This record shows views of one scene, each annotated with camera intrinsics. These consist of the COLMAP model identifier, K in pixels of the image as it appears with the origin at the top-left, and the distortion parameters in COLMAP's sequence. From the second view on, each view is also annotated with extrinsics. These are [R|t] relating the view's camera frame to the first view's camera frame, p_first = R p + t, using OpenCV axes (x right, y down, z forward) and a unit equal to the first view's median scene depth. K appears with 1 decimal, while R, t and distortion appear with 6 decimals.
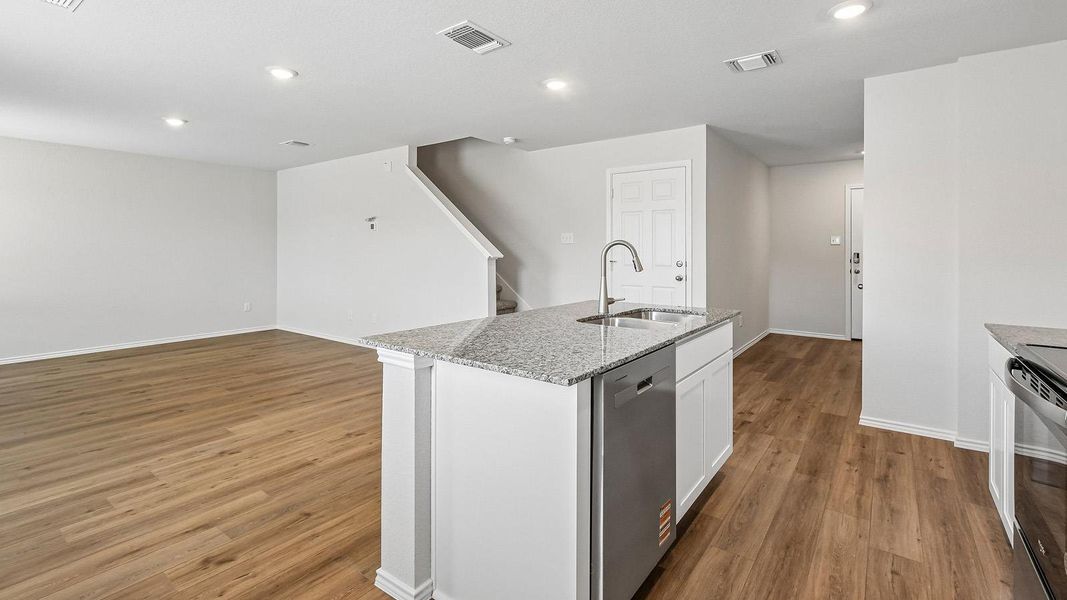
lens RADIAL K [[475.5, 0, 540.4], [0, 475.5, 251.5], [0, 0, 1]] dist [0.003897, -0.002131]
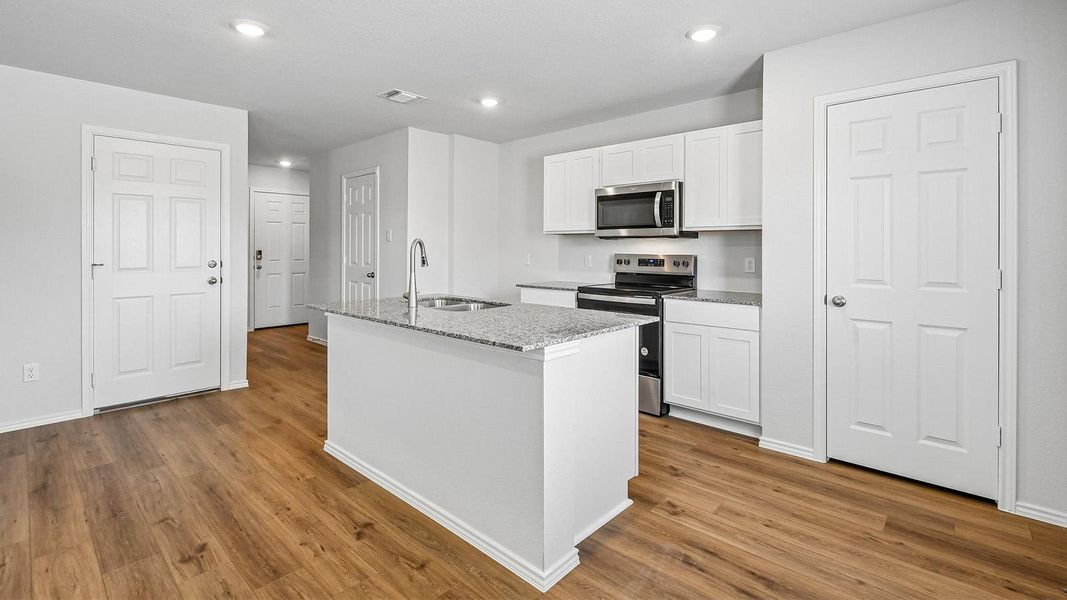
lens RADIAL K [[475.5, 0, 531.2], [0, 475.5, 250.3], [0, 0, 1]] dist [0.003897, -0.002131]
pose [[0.118094, -0.006128, 0.992984, -0.574886], [0.004026, 0.999976, 0.005692, -0.001032], [-0.992994, 0.003326, 0.118116, 0.399807]]
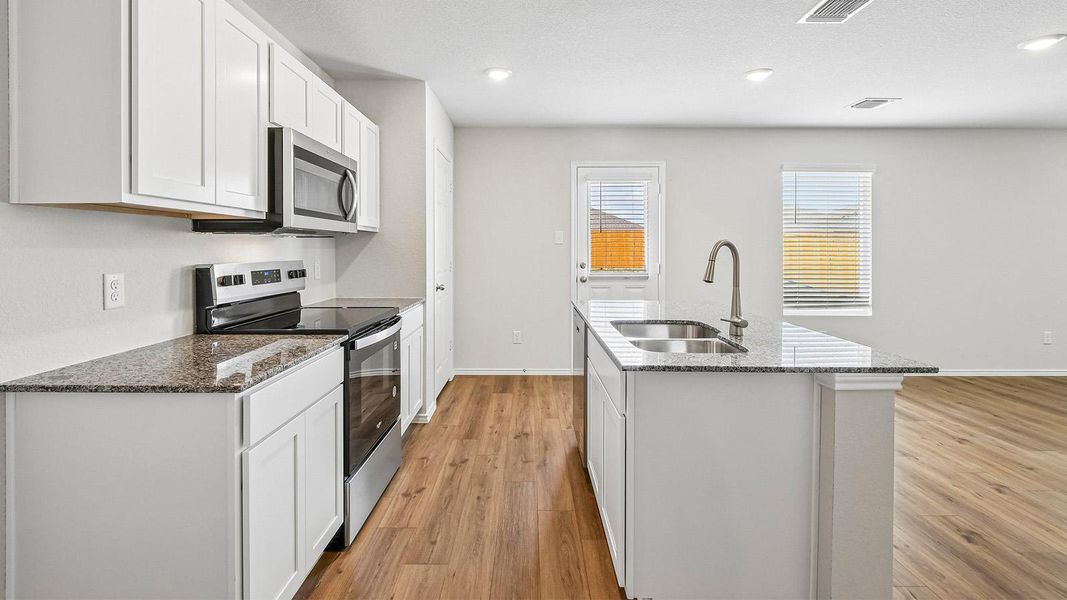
lens RADIAL K [[475.5, 0, 530.7], [0, 475.5, 246.9], [0, 0, 1]] dist [0.003897, -0.002131]
pose [[-0.799944, -0.005807, -0.600046, 0.562603], [-0.007824, 0.999969, 0.000752, -0.006981], [0.600023, 0.005296, -0.799965, 0.921811]]
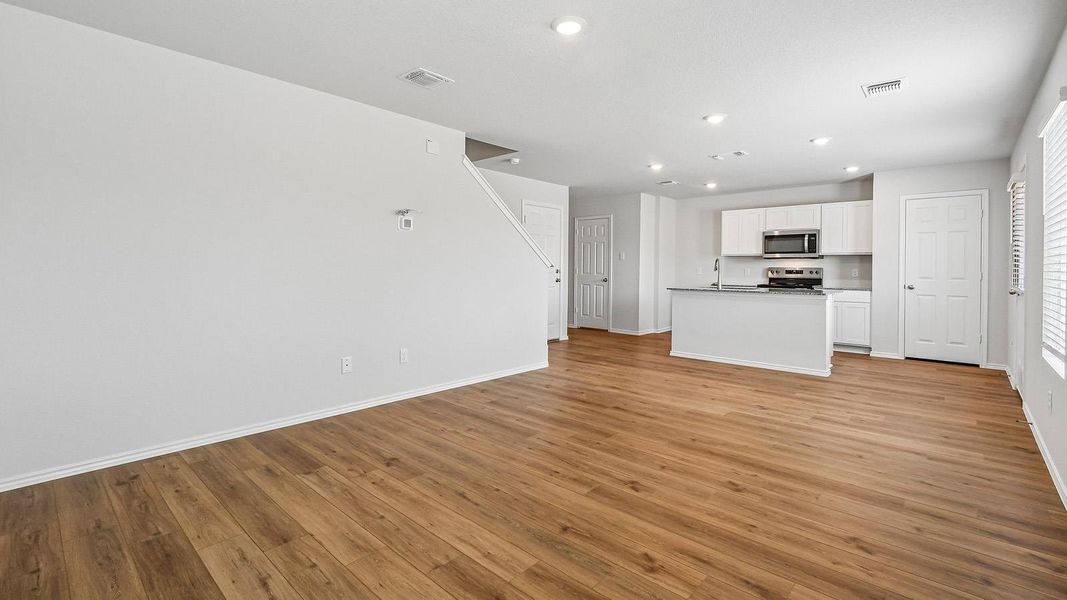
lens RADIAL K [[475.5, 0, 529.8], [0, 475.5, 272.8], [0, 0, 1]] dist [0.003897, -0.002131]
pose [[0.107452, -0.012069, 0.994137, -1.502652], [-0.003200, 0.999917, 0.012485, 0.015557], [-0.994205, -0.004522, 0.107404, 1.098131]]
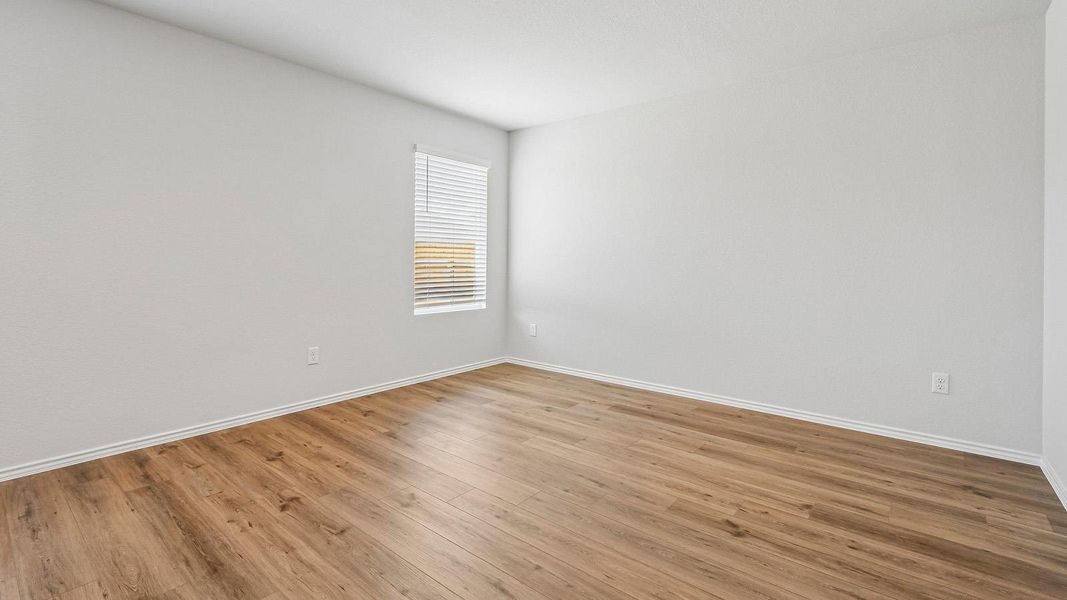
lens RADIAL K [[475.5, 0, 531.0], [0, 475.5, 265.3], [0, 0, 1]] dist [0.003897, -0.002131]
pose [[-0.059855, 0.010563, -0.998151, -0.343019], [-0.013639, 0.999842, 0.011398, 0.030702], [0.998114, 0.014296, -0.059702, 1.192076]]
